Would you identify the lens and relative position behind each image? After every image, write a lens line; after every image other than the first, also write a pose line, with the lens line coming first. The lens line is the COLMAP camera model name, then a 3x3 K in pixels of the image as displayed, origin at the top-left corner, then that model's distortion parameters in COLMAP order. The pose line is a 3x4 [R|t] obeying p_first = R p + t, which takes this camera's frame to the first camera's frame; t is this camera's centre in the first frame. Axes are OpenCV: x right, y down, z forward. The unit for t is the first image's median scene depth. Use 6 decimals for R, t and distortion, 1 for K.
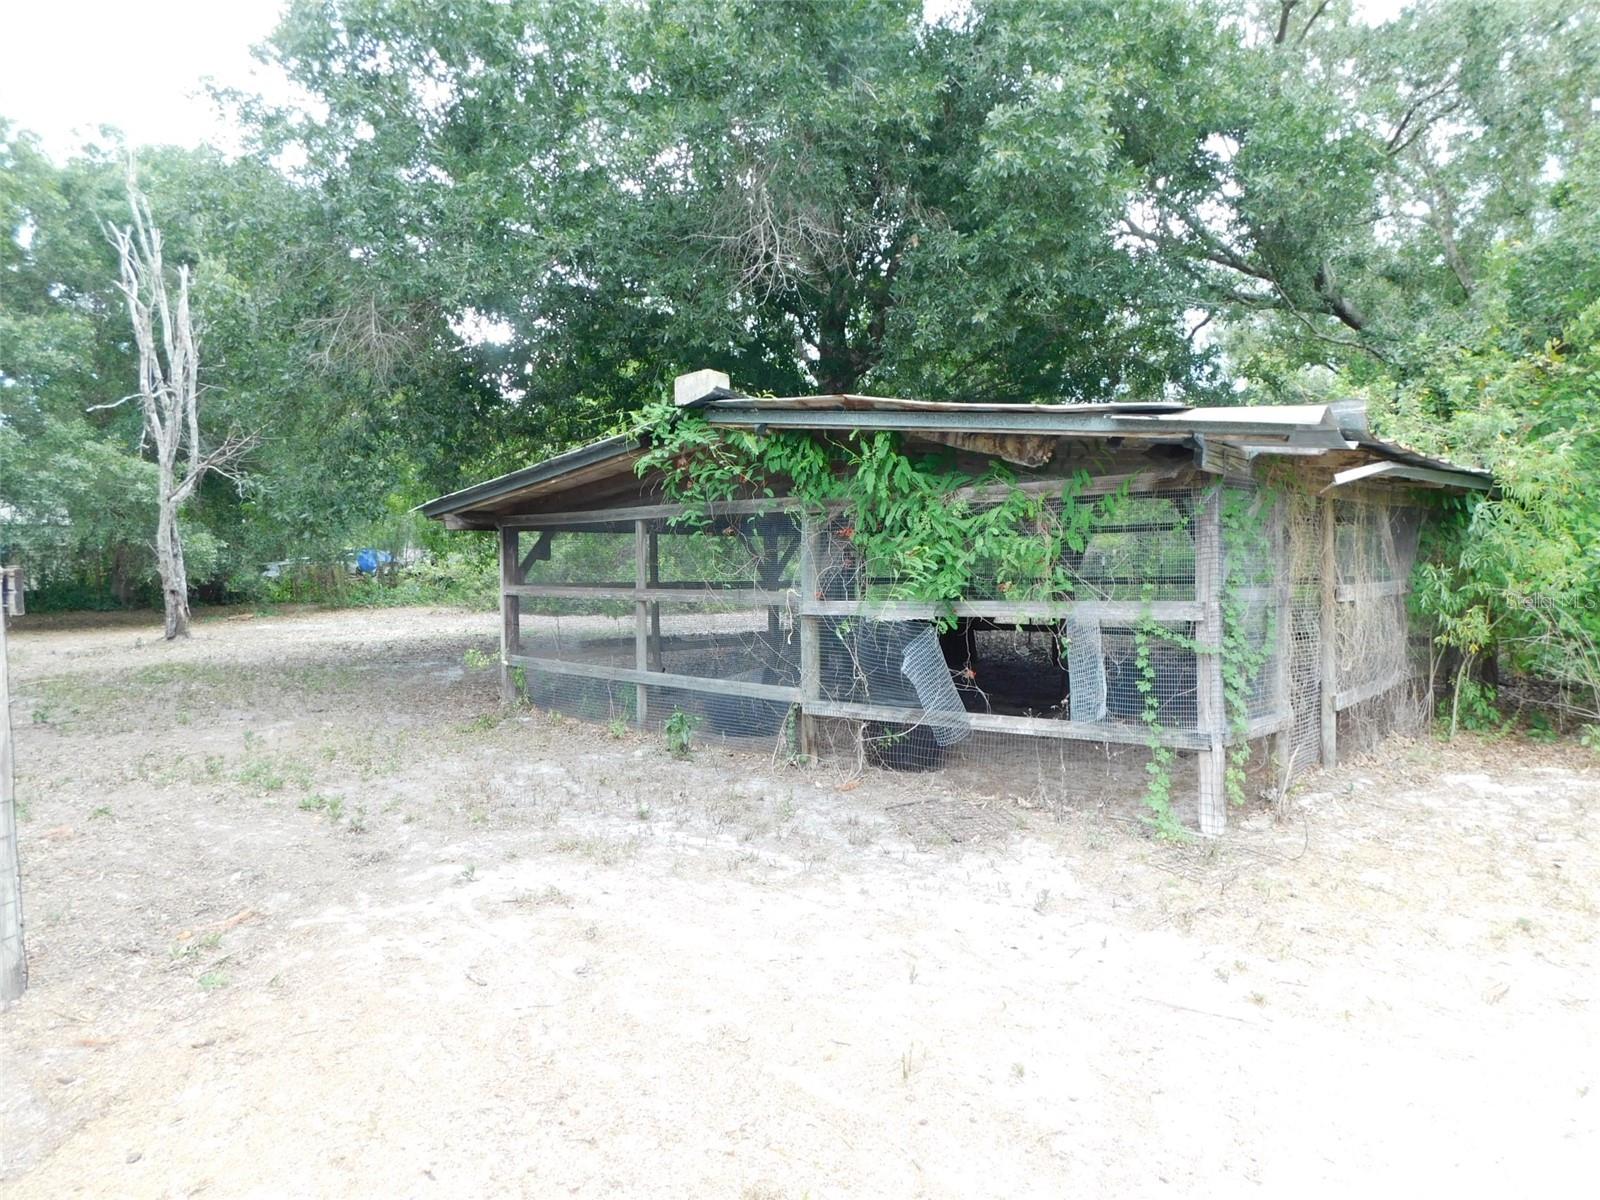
lens RADIAL K [[1058.2, 0, 809.8], [0, 1058.2, 591.4], [0, 0, 1]] dist [-0.060858, 0.045588]
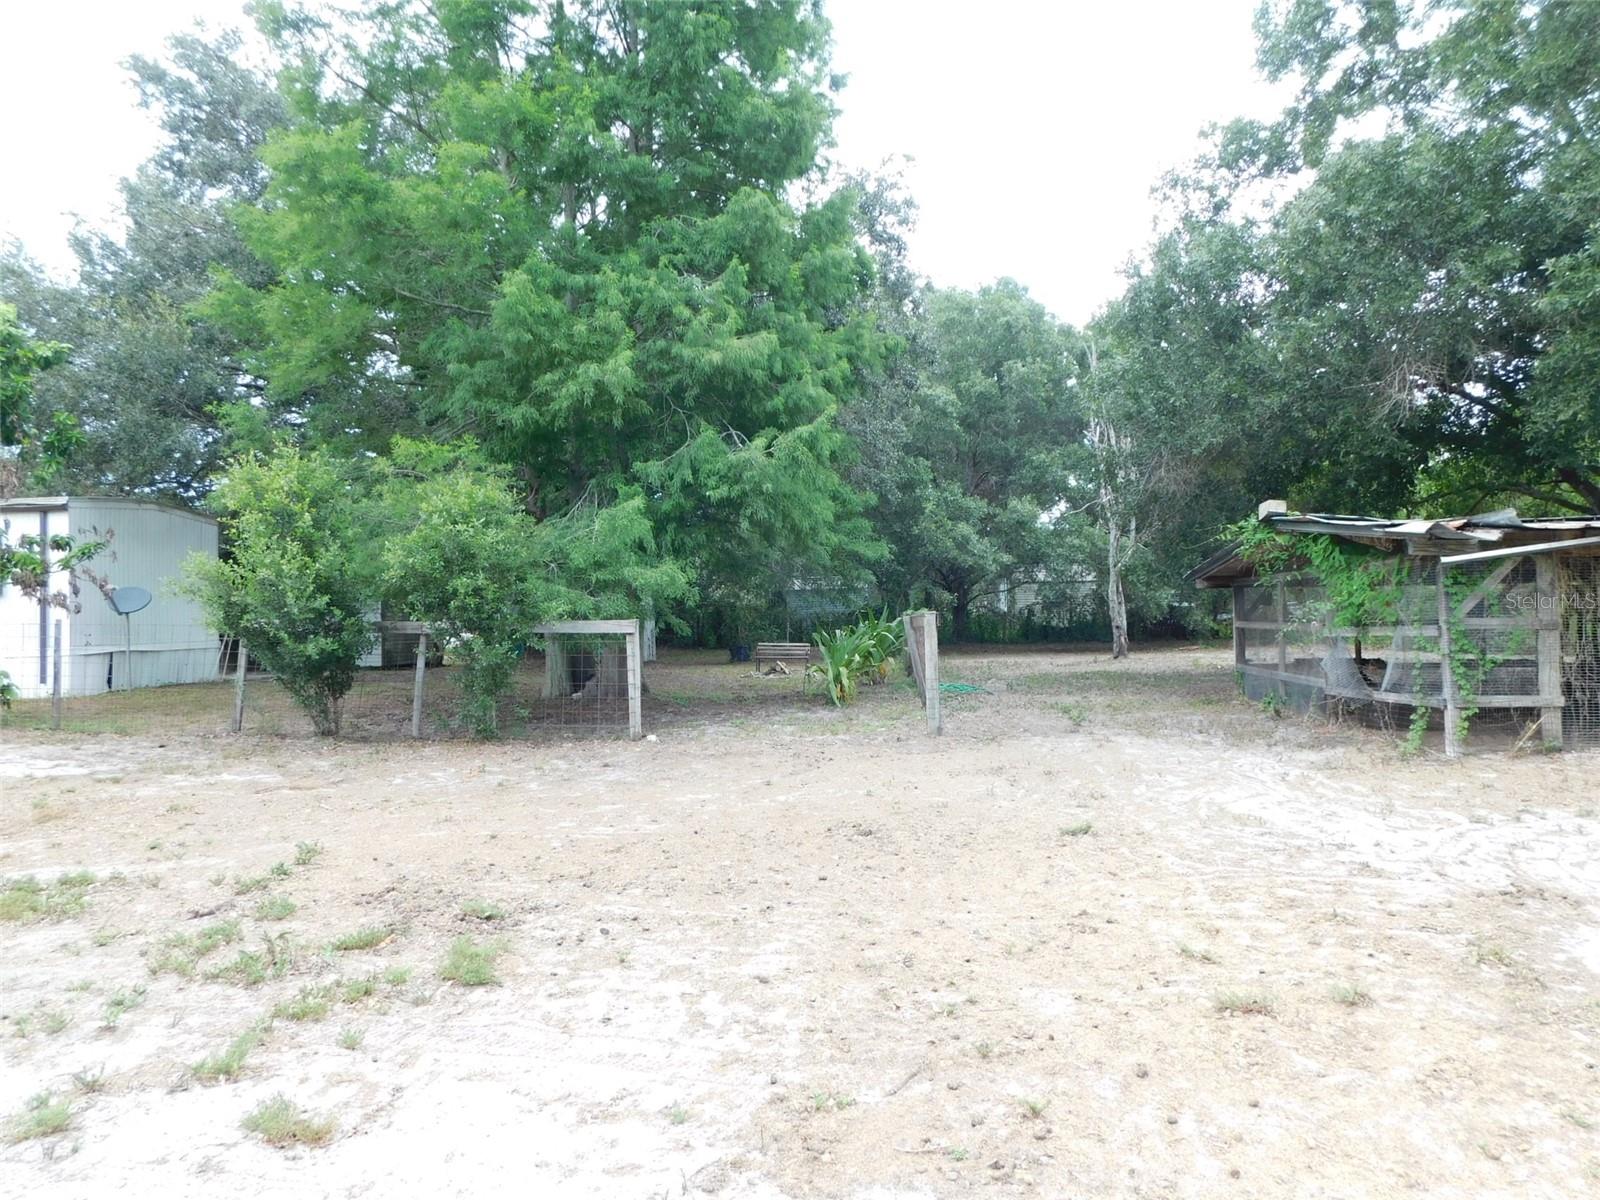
lens RADIAL K [[1087.7, 0, 846.4], [0, 1087.7, 600.9], [0, 0, 1]] dist [-0.075352, 0.059106]
pose [[0.631267, -0.009883, -0.775502, 0.866795], [-0.016591, 0.999518, -0.026243, 0.023705], [0.775388, 0.029433, 0.630799, -0.715611]]
